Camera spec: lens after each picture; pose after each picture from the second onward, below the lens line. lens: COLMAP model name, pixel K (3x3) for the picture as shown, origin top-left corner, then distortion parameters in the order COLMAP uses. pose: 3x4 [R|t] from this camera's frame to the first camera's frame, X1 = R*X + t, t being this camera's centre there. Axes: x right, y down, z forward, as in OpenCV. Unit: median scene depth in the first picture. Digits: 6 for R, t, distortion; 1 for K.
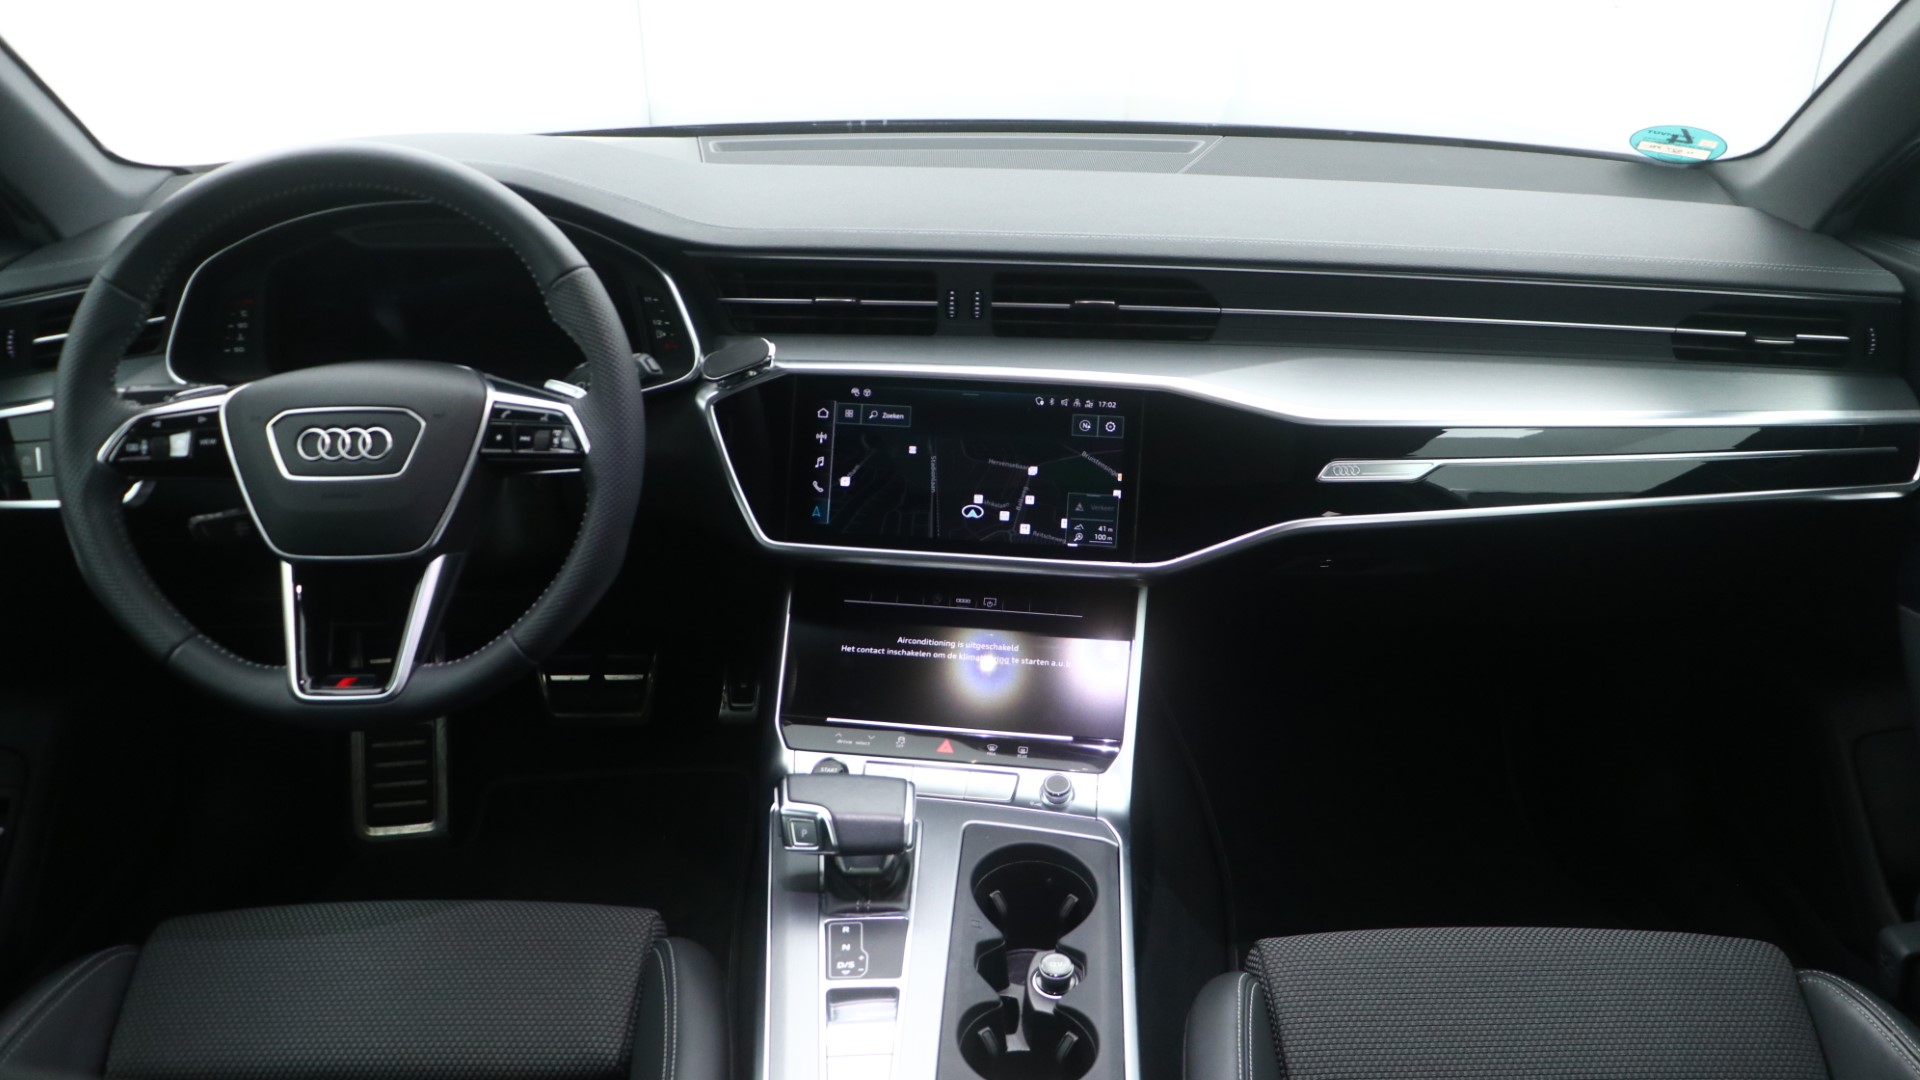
lens RADIAL K [[1647.2, 0, 903.5], [0, 1647.2, 541.0], [0, 0, 1]] dist [-0.013212, -0.003133]
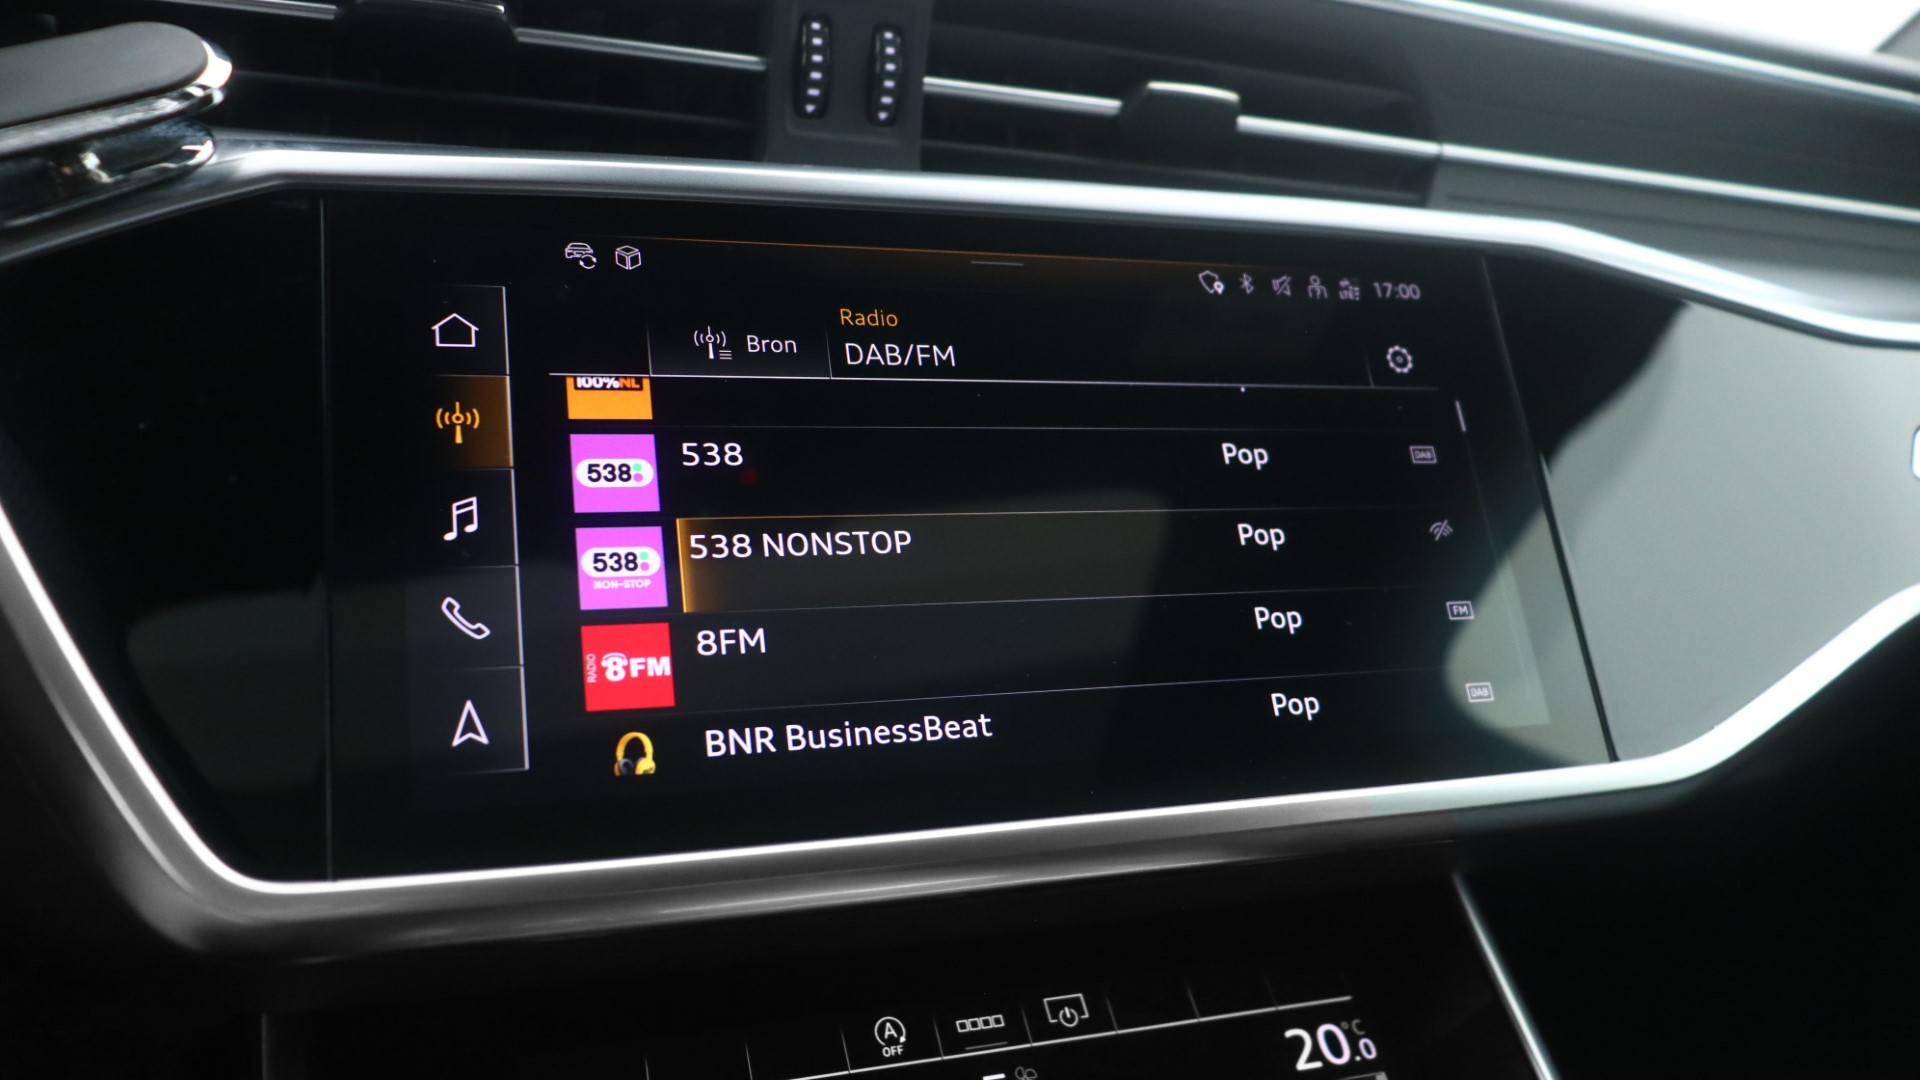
lens RADIAL K [[1595.4, 0, 960.0], [0, 1595.4, 540.0], [0, 0, 1]] dist [0.042914, -0.001757]
pose [[0.851575, -0.019474, 0.523870, -0.112147], [0.191924, 0.941513, -0.276981, 0.032705], [-0.487837, 0.336414, 0.805507, 0.795092]]
